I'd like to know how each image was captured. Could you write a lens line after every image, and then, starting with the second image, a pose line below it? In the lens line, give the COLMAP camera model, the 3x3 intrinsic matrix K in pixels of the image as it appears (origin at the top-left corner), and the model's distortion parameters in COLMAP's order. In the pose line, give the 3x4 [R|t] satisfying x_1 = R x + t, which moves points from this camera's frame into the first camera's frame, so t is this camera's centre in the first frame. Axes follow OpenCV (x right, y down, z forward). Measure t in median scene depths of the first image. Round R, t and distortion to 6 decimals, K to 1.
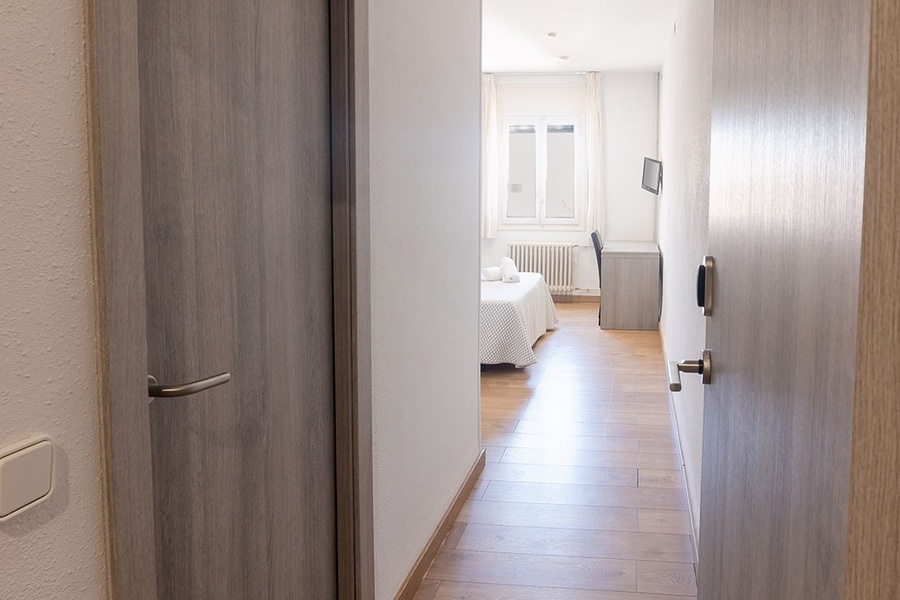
lens RADIAL K [[1045.2, 0, 450.0], [0, 1045.2, 300.0], [0, 0, 1]] dist [-0.076385, -0.009819]
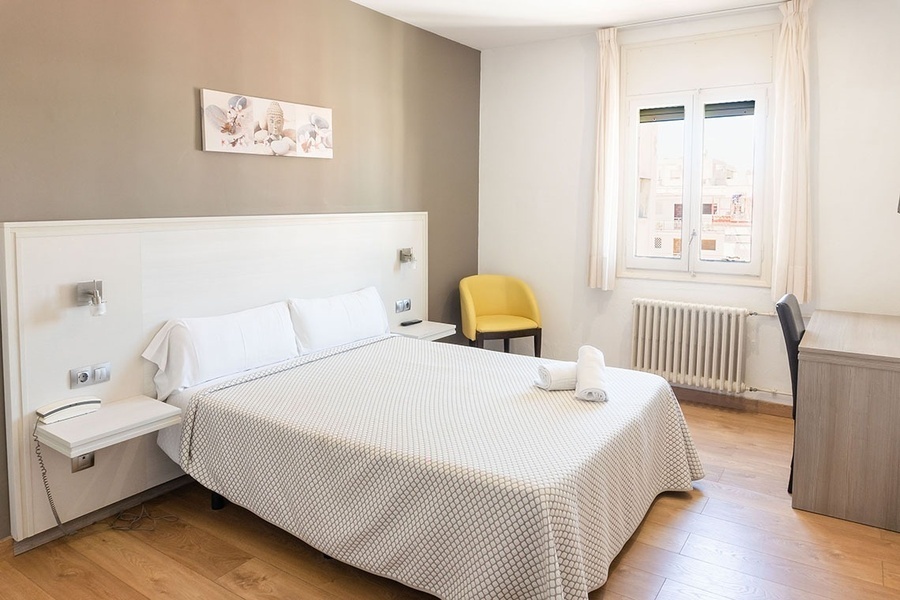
lens RADIAL K [[622.1, 0, 454.3], [0, 622.1, 245.7], [0, 0, 1]] dist [-0.014384, 0.003872]
pose [[0.923099, 0.027996, -0.383543, 0.099207], [-0.043254, 0.998576, -0.031214, -0.071176], [0.382123, 0.045404, 0.922996, 0.627138]]
